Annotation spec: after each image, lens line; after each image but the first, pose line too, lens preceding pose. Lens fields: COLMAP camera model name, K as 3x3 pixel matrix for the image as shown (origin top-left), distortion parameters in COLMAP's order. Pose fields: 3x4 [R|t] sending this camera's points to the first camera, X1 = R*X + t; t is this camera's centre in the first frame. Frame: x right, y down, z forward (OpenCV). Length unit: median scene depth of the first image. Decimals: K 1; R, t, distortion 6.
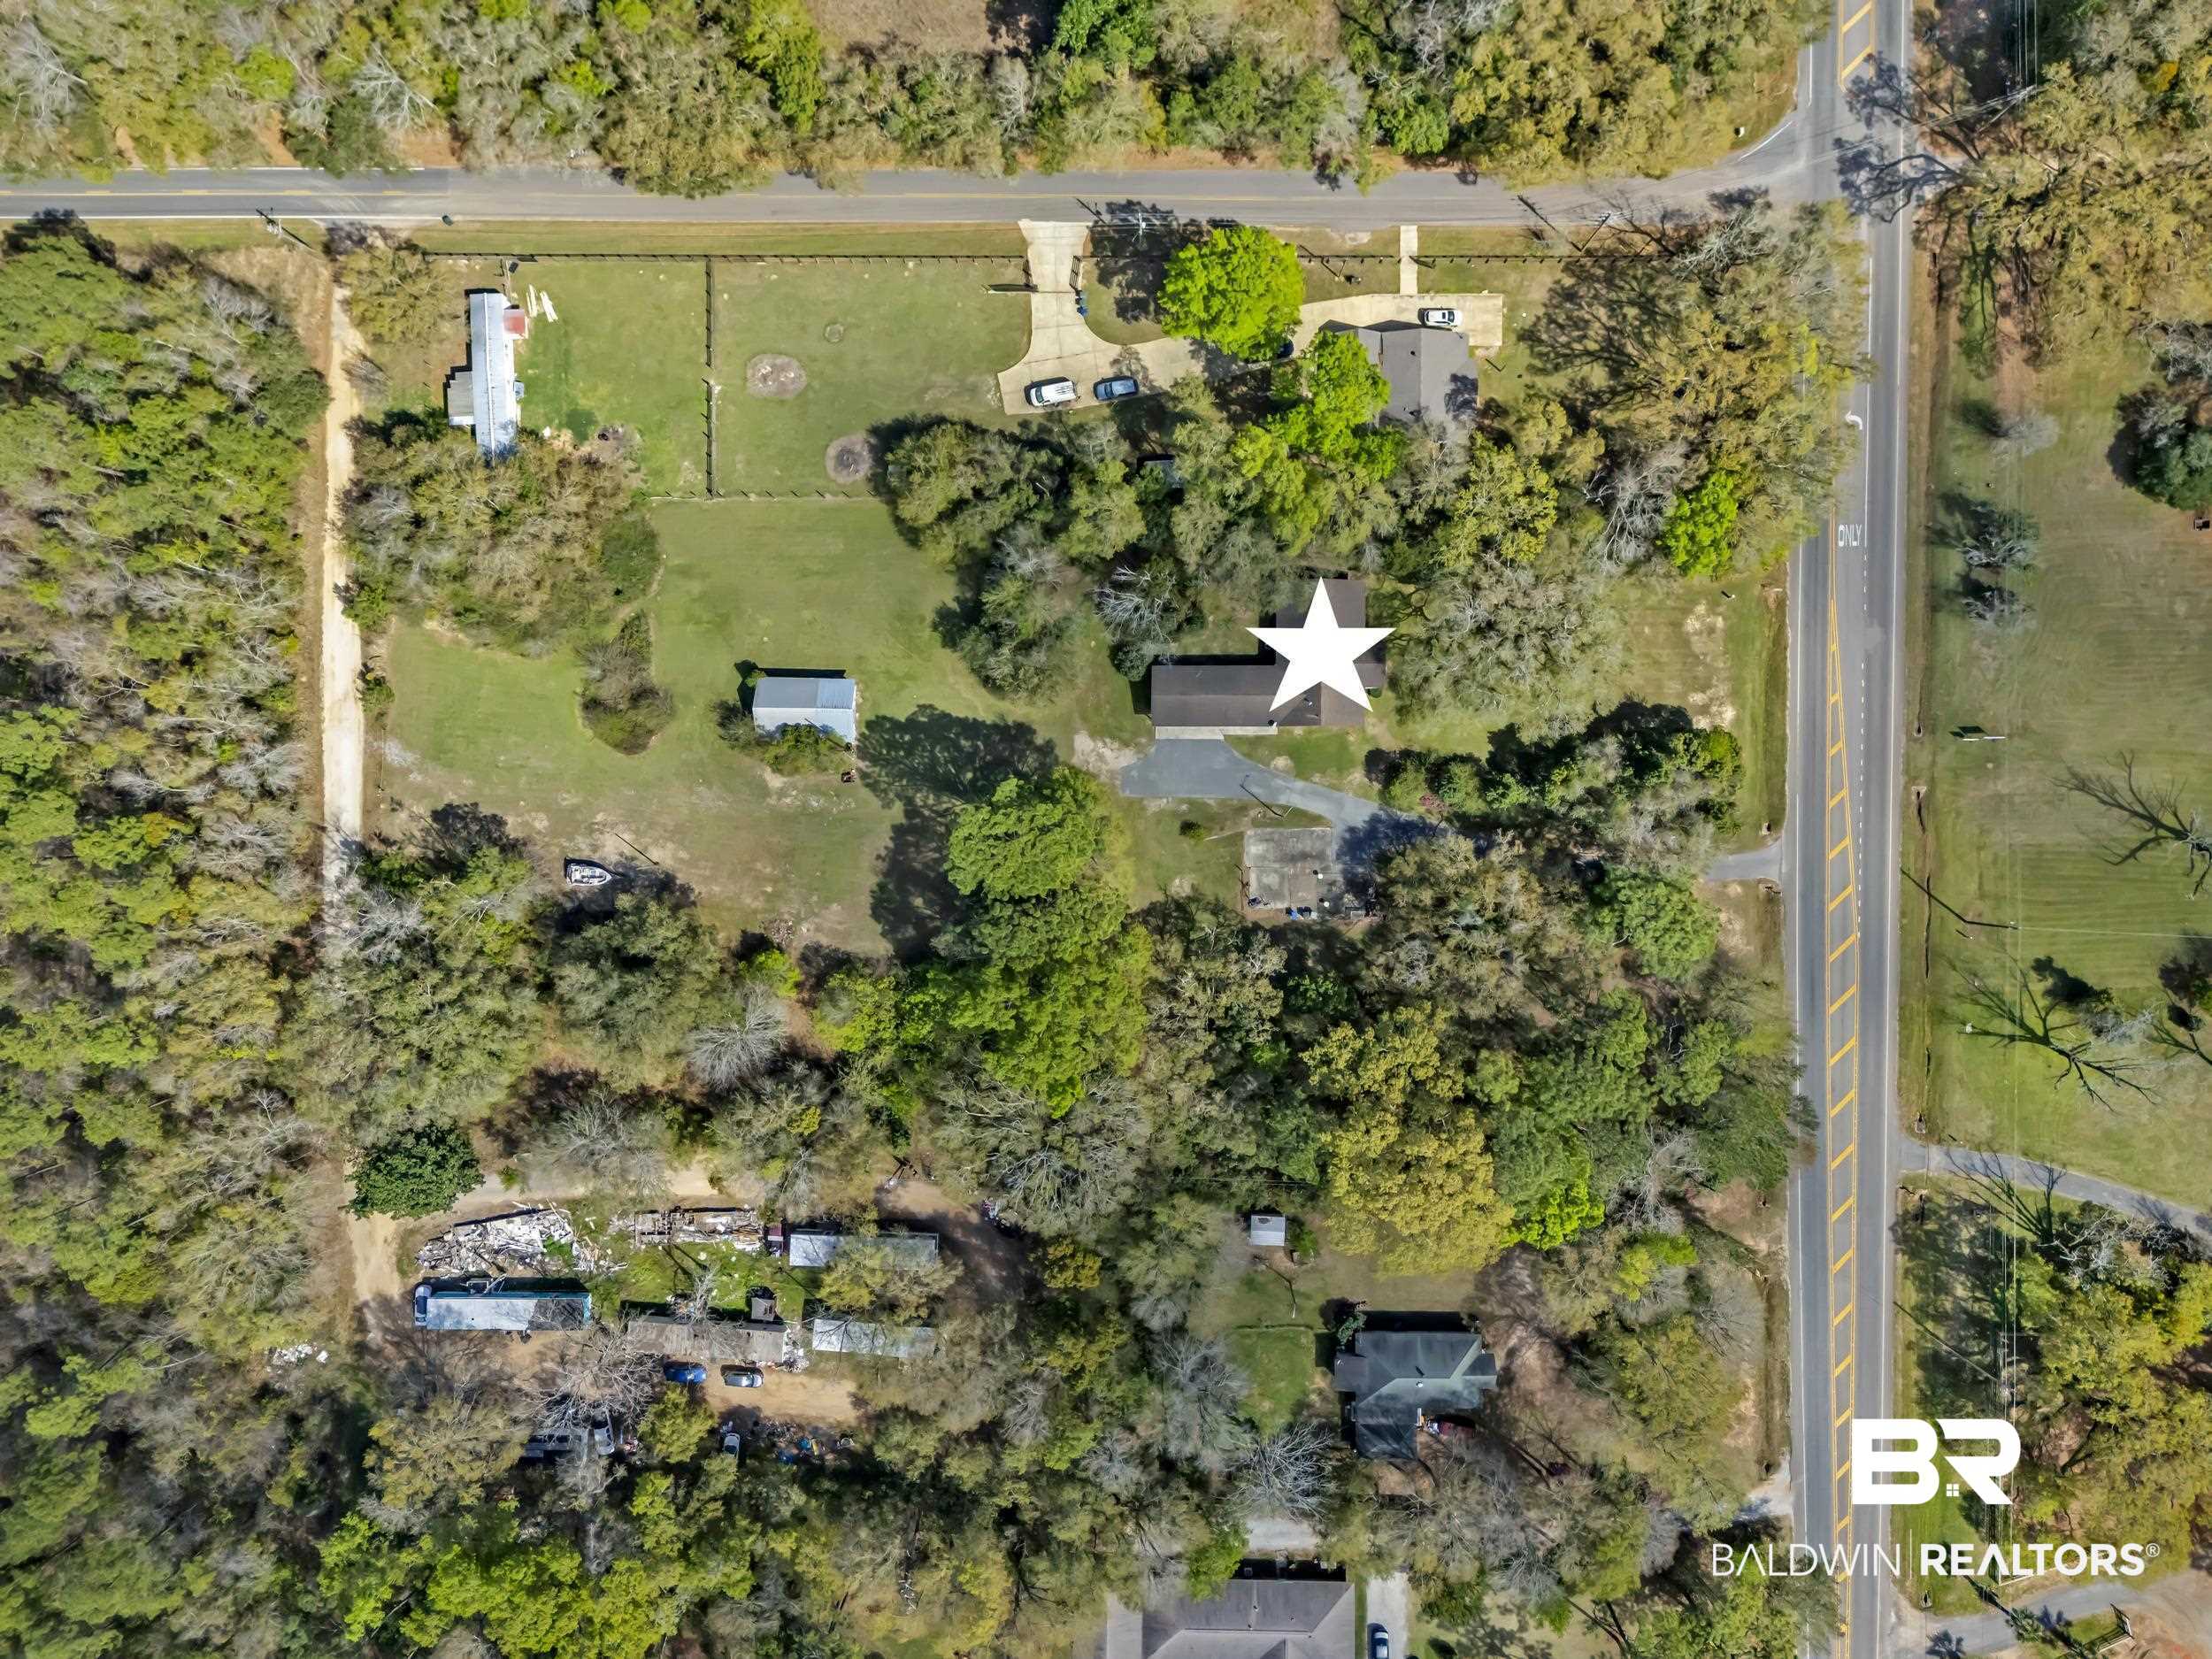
lens RADIAL K [[1638.5, 0, 1104.5], [0, 1638.5, 831.1], [0, 0, 1]] dist [0.086419, -0.091658]
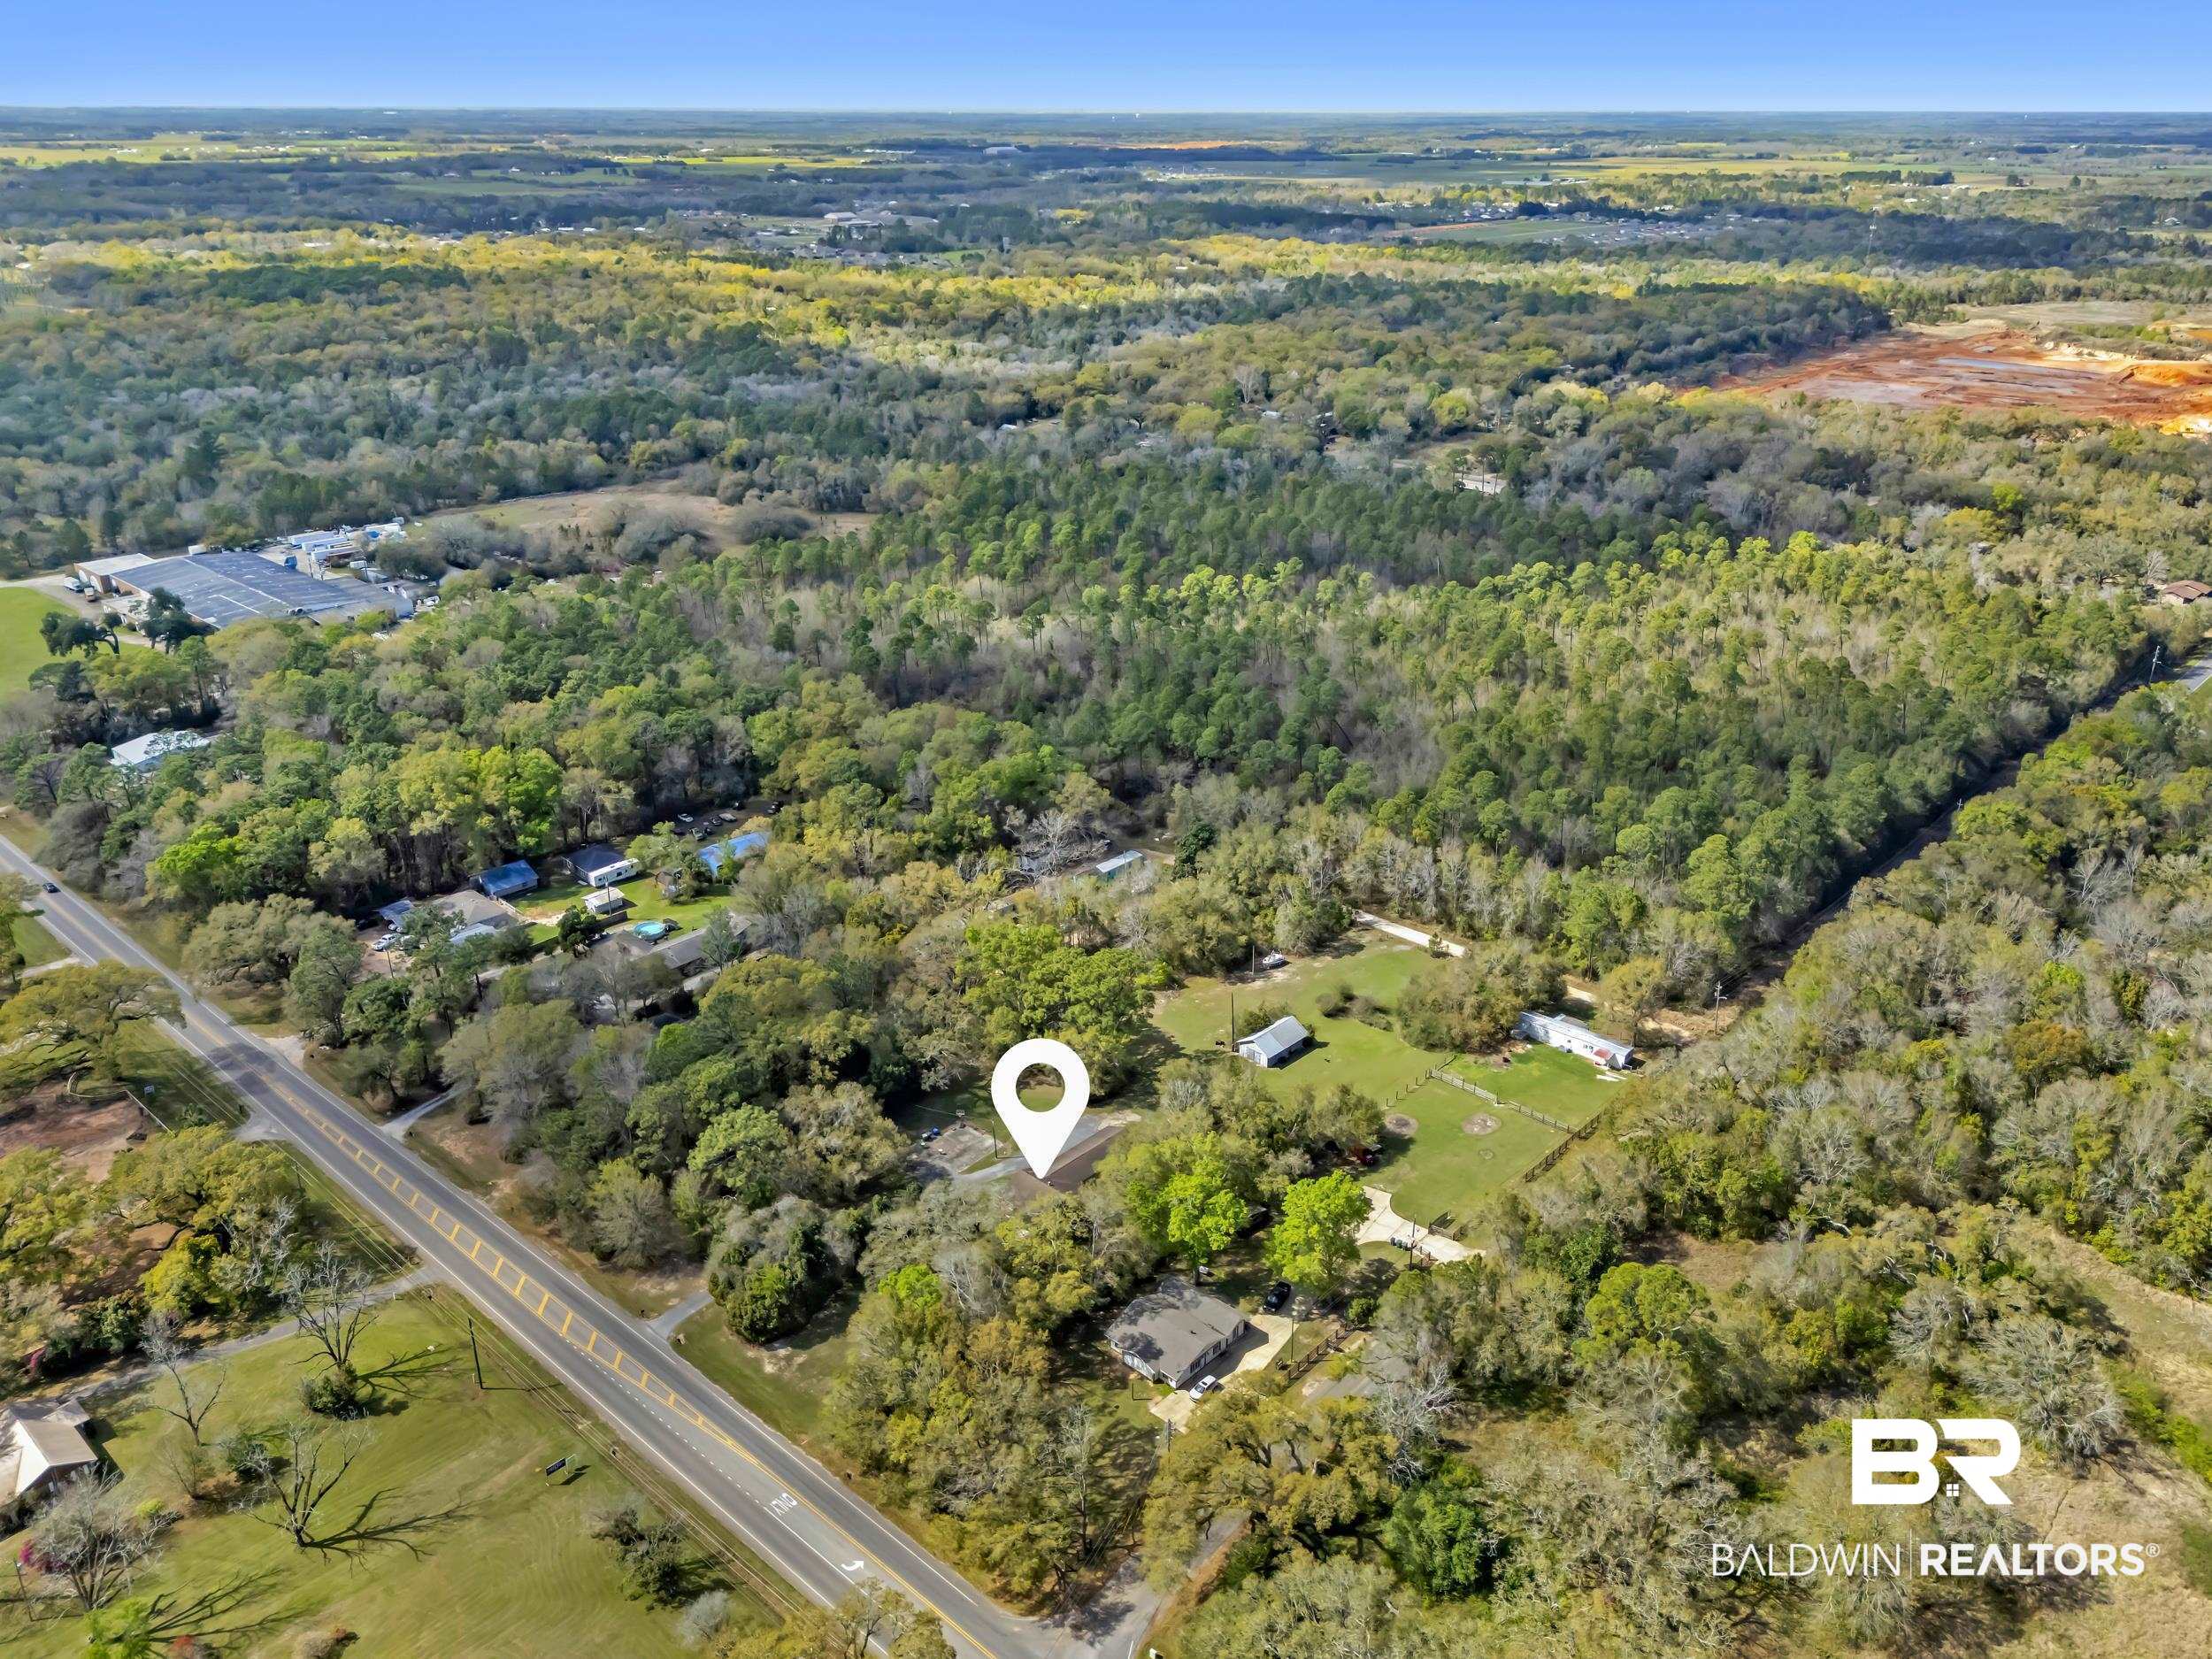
lens RADIAL K [[1635.9, 0, 1102.1], [0, 1635.9, 843.0], [0, 0, 1]] dist [0.079857, -0.074910]
pose [[-0.671975, 0.318382, -0.668643, 0.872468], [-0.740538, -0.279994, 0.610906, -0.827399], [0.007285, 0.905669, 0.423923, 0.210549]]
